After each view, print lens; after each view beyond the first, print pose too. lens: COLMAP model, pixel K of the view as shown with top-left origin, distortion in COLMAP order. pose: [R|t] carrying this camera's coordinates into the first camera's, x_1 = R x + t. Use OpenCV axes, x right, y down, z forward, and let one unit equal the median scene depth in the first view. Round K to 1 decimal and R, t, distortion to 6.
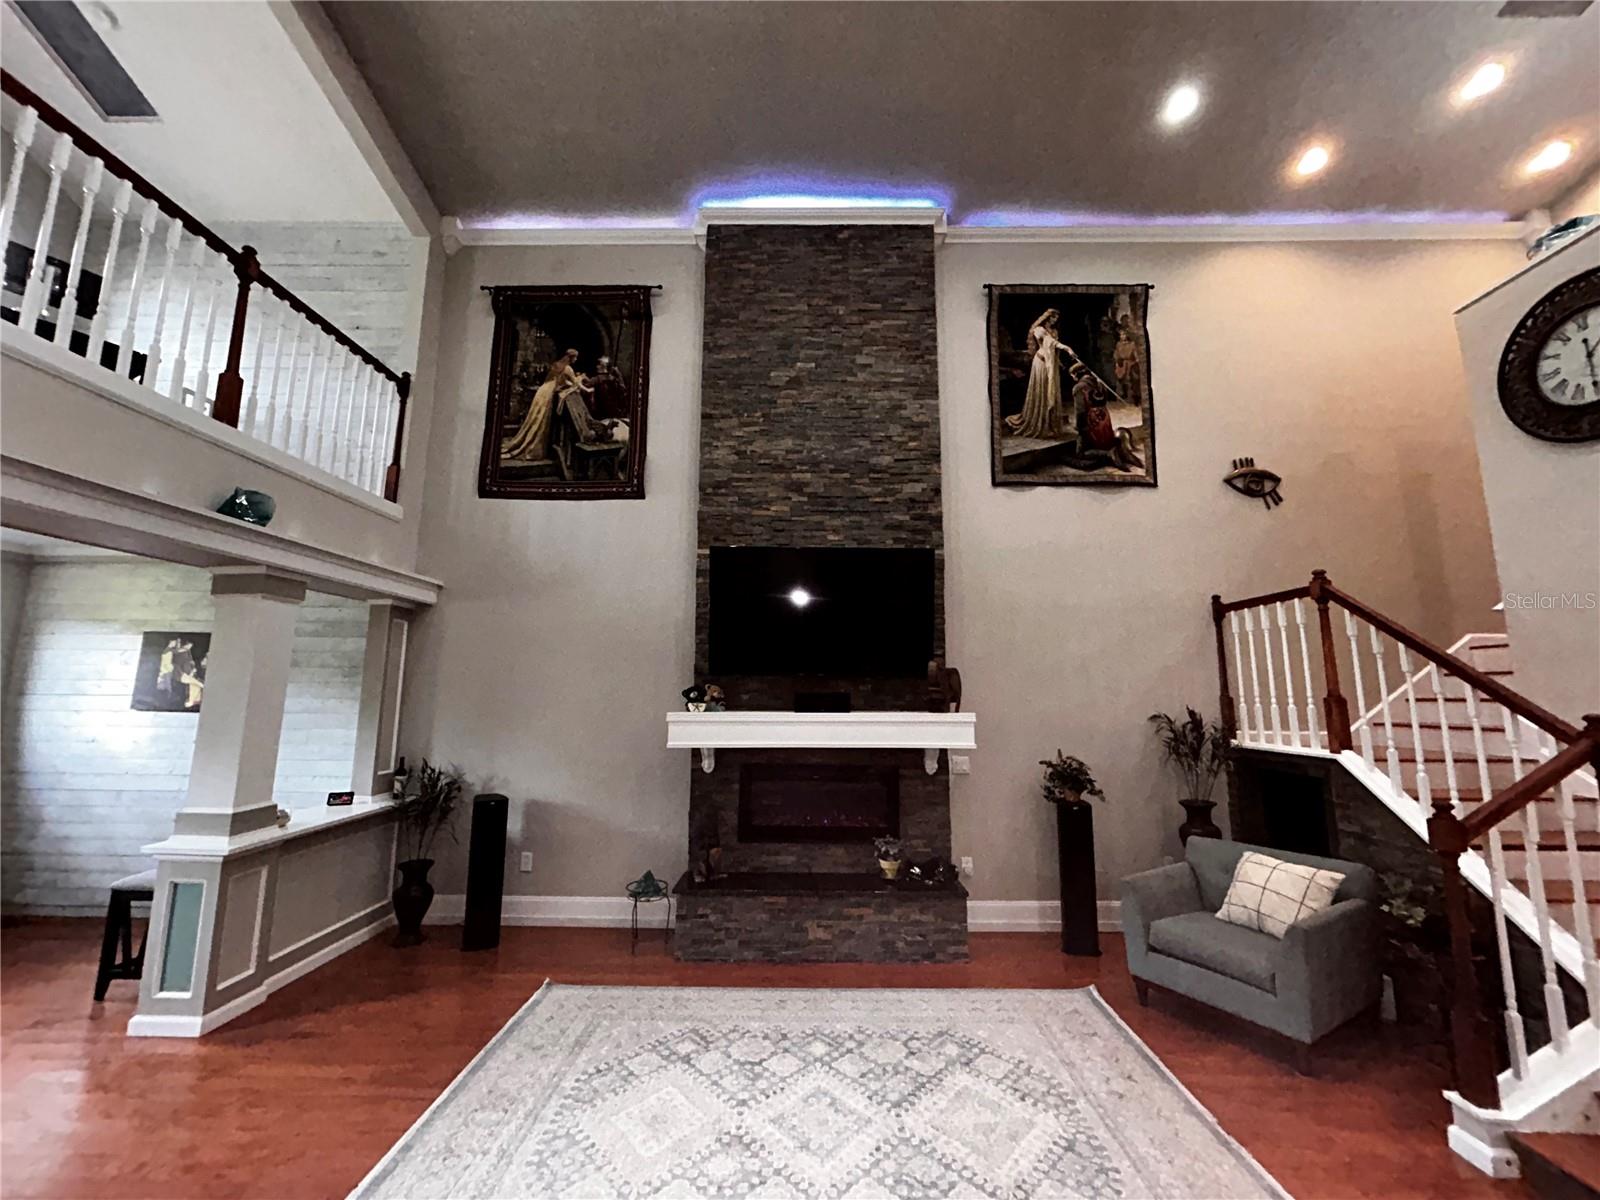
lens RADIAL K [[644.8, 0, 800.6], [0, 644.8, 601.4], [0, 0, 1]] dist [0.000997, -0.000411]
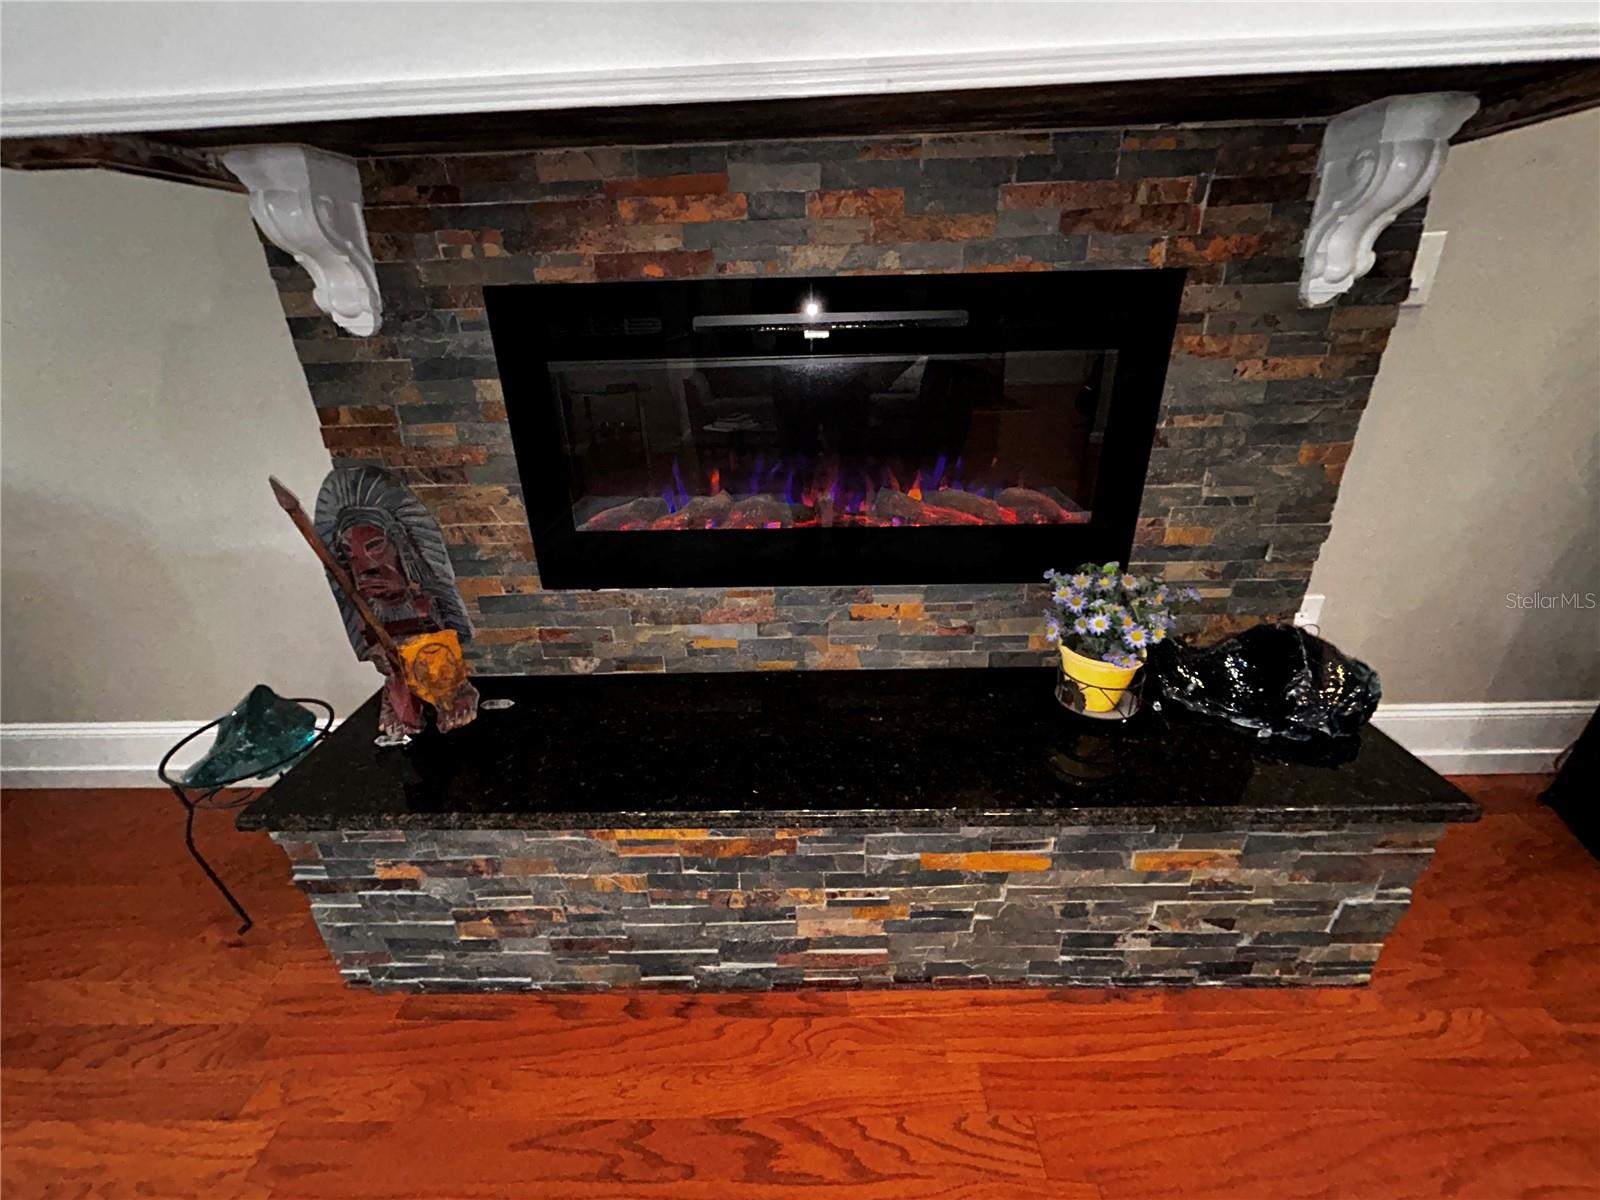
lens RADIAL K [[644.8, 0, 796.8], [0, 644.8, 601.5], [0, 0, 1]] dist [0.000997, -0.000411]
pose [[0.999253, -0.031309, -0.022644, 0.020056], [0.038568, 0.843826, 0.535229, 0.230679], [0.002350, -0.535702, 0.844404, 0.759722]]
